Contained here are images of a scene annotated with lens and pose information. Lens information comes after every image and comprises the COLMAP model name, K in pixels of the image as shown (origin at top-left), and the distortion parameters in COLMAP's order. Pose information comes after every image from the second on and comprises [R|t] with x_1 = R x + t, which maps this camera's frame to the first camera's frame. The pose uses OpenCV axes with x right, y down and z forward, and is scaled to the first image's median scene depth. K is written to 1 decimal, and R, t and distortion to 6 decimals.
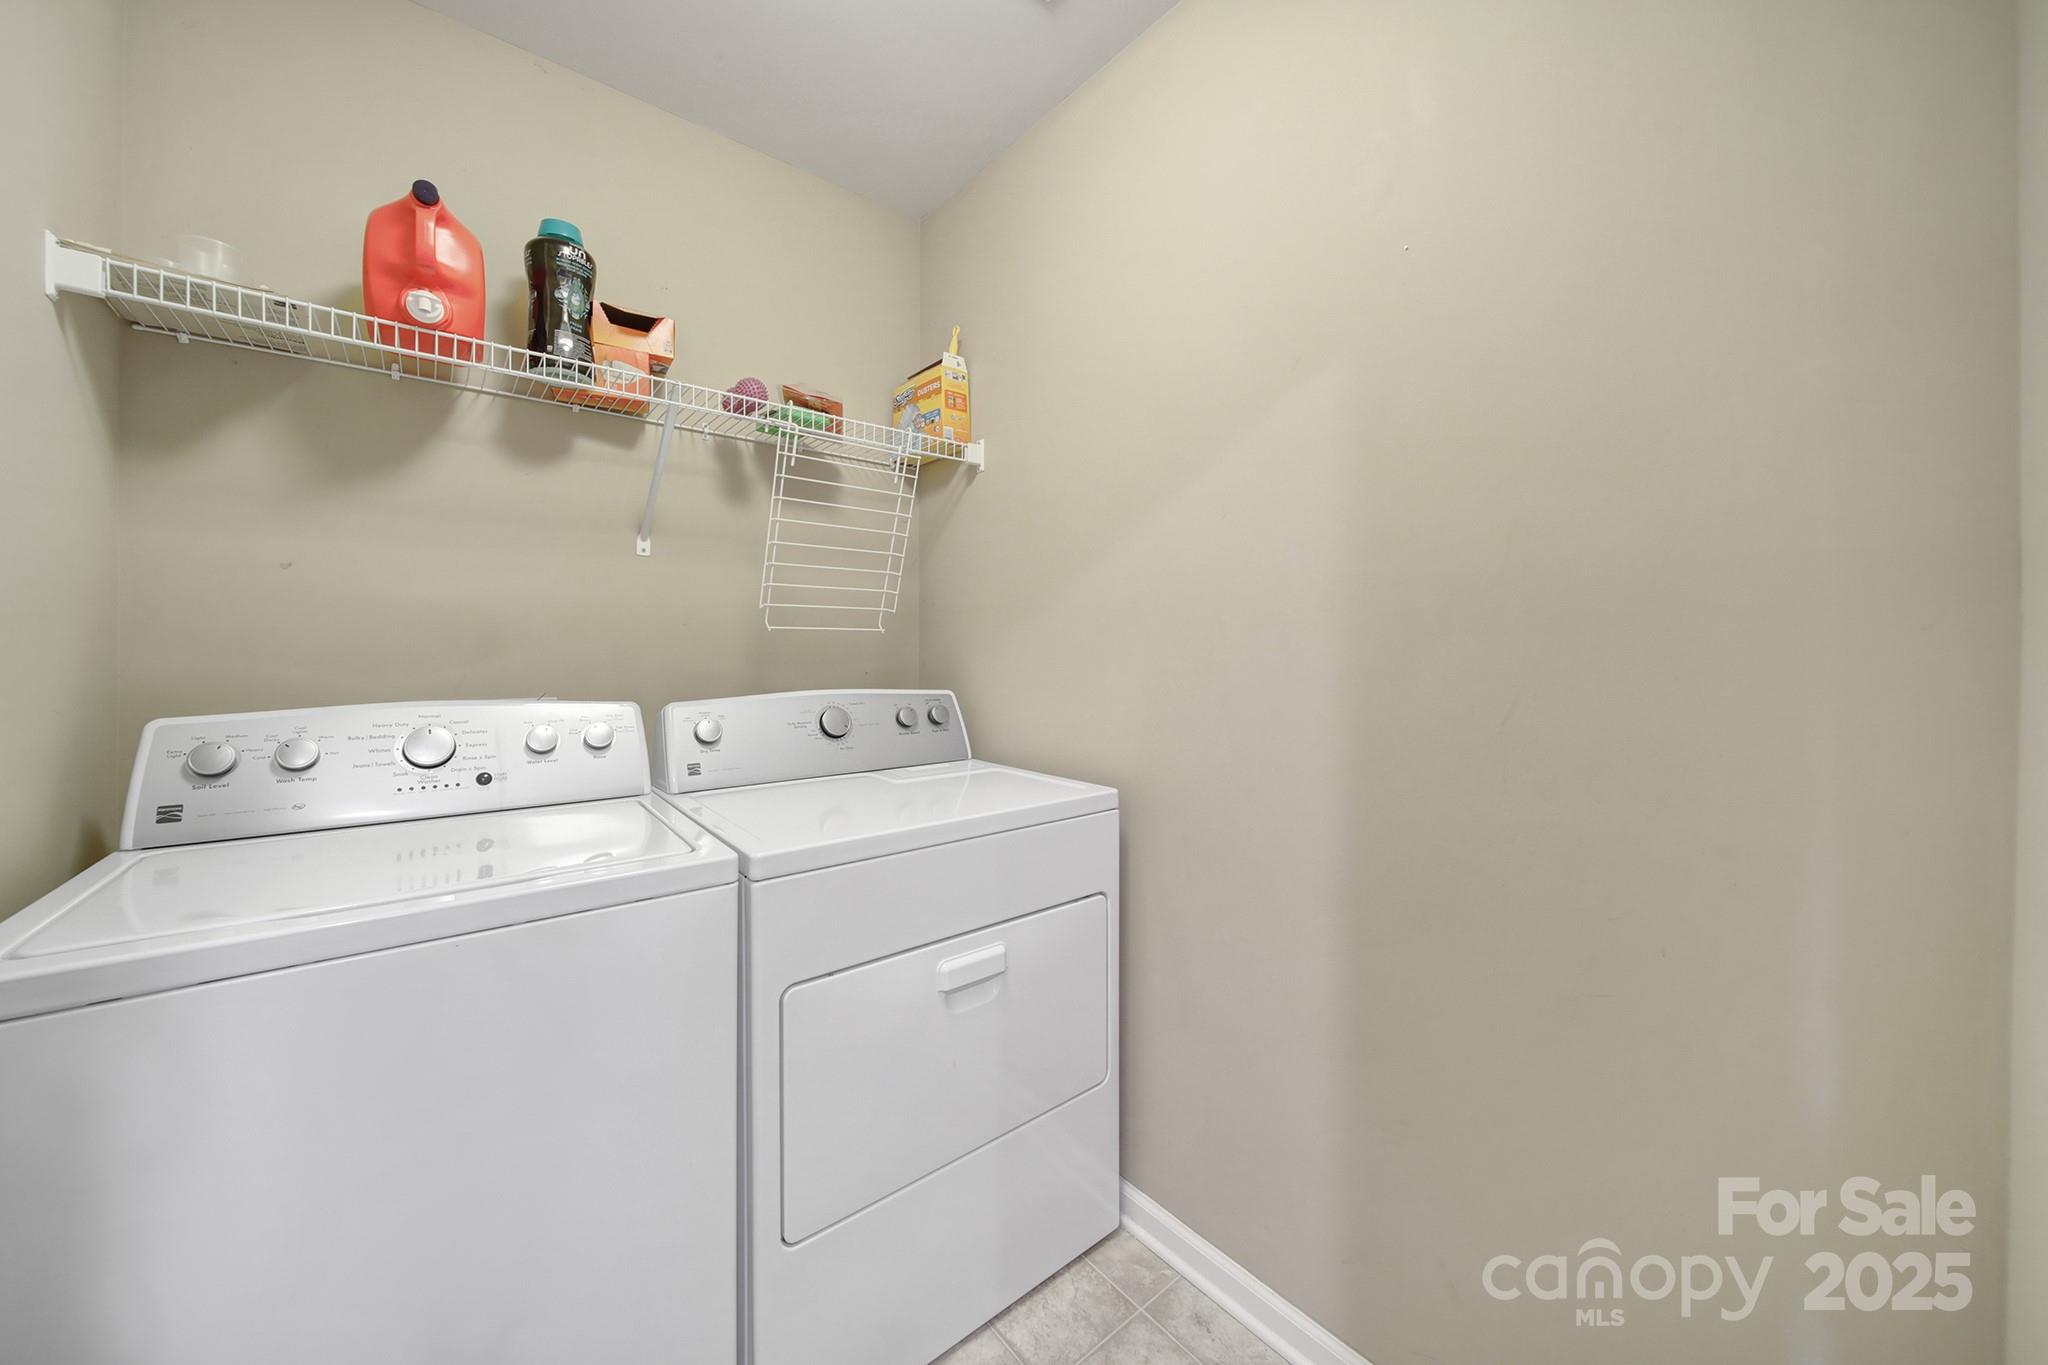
lens RADIAL K [[718.4, 0, 1025.6], [0, 718.4, 650.6], [0, 0, 1]] dist [-0.001868, -0.001320]
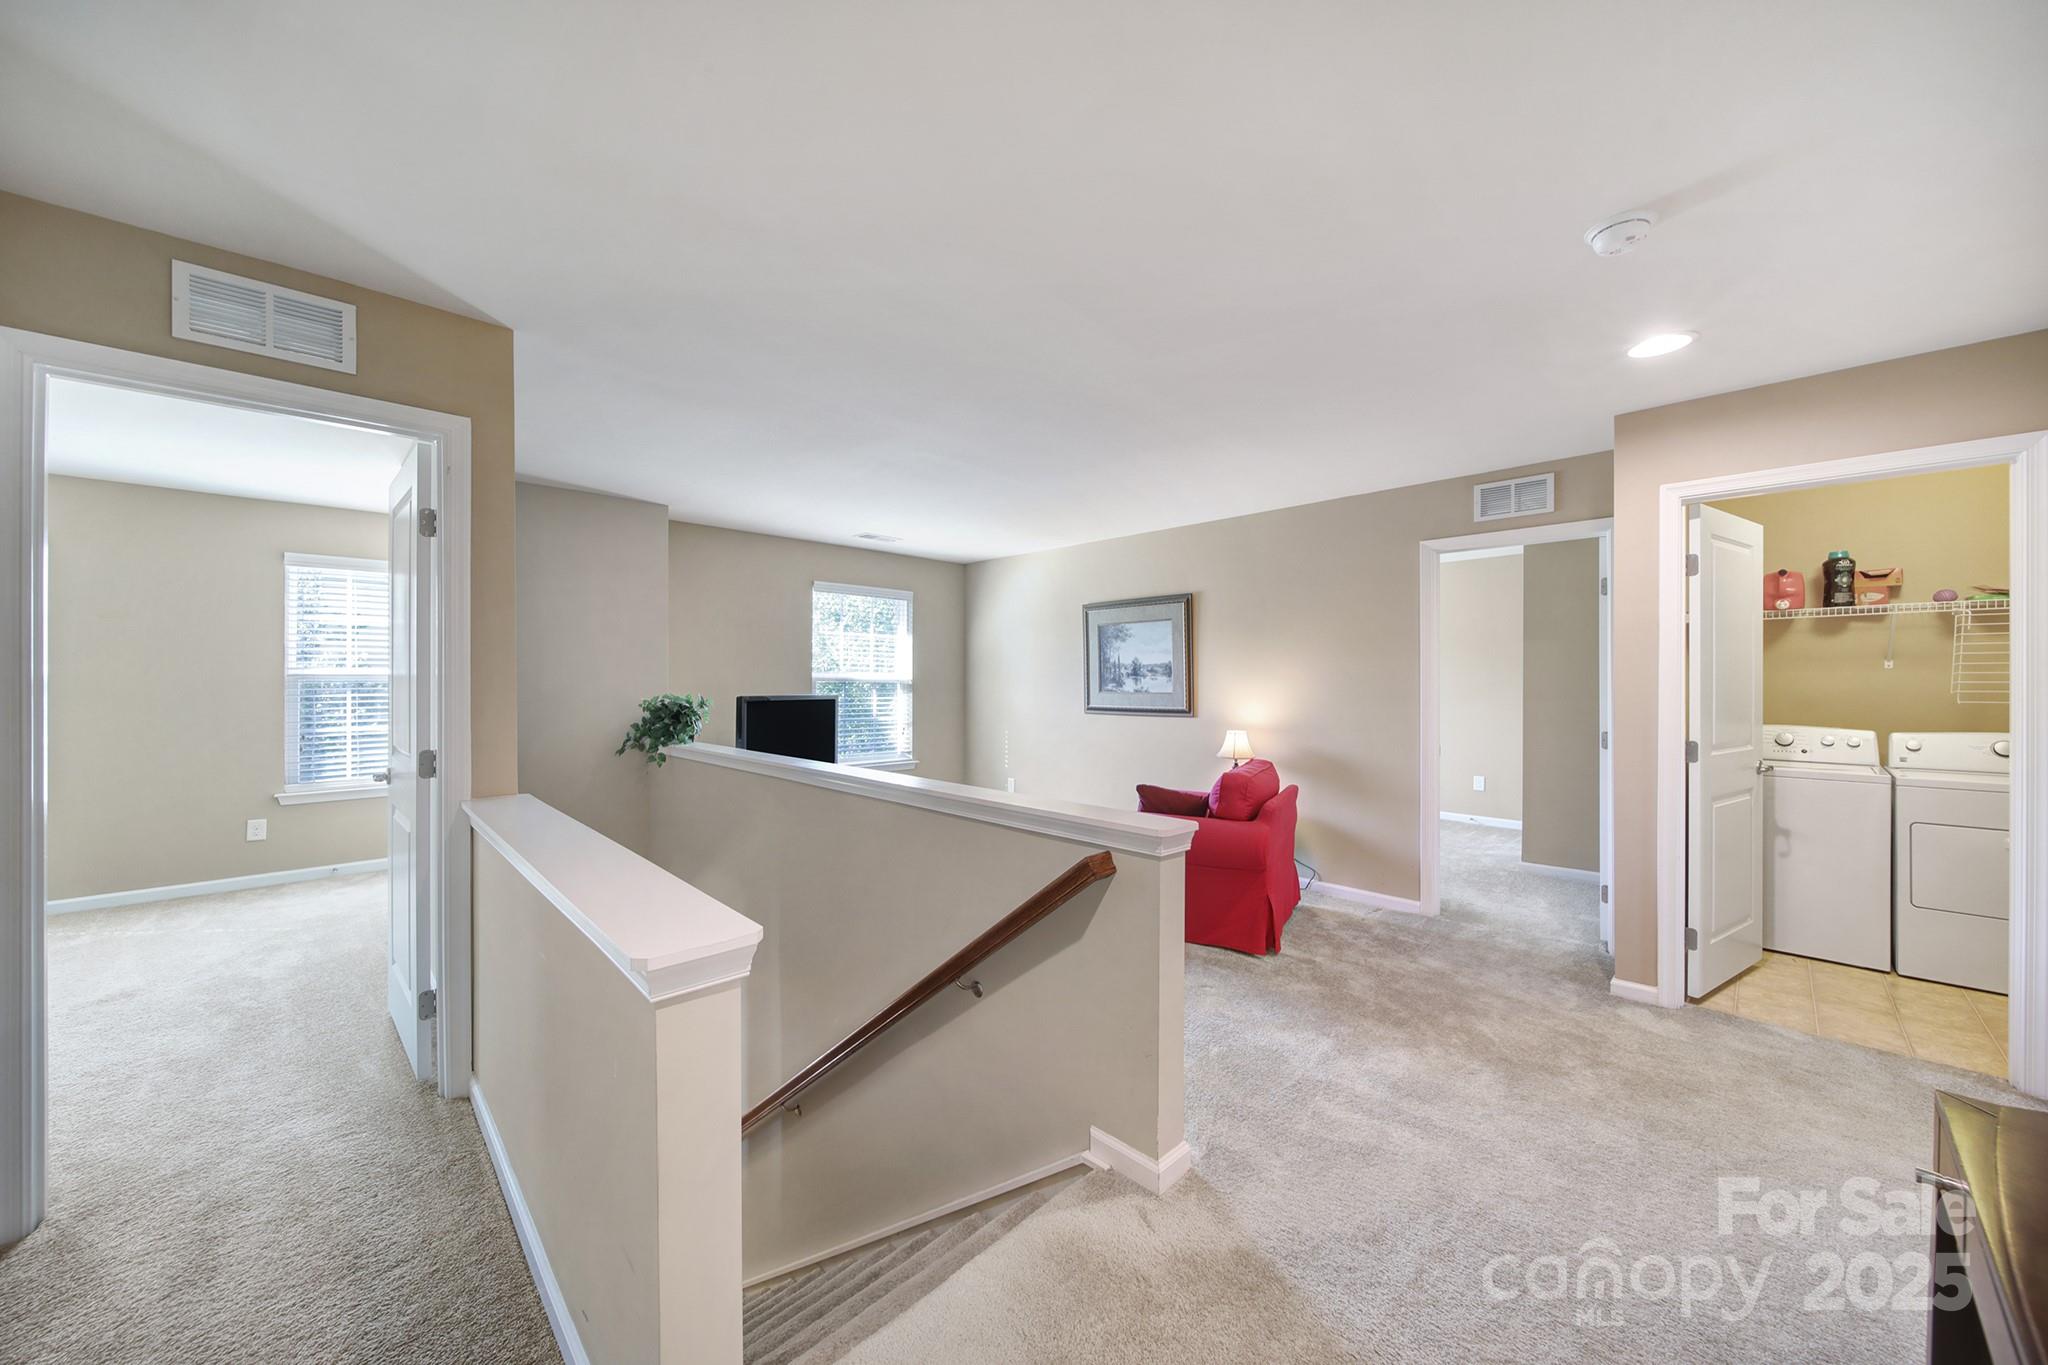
lens RADIAL K [[718.4, 0, 1019.5], [0, 718.4, 680.1], [0, 0, 1]] dist [-0.001868, -0.001320]
pose [[0.060510, 0.001329, -0.998167, 1.858220], [-0.001184, 0.999999, 0.001260, -0.111234], [0.998167, 0.001106, 0.060512, -2.247342]]
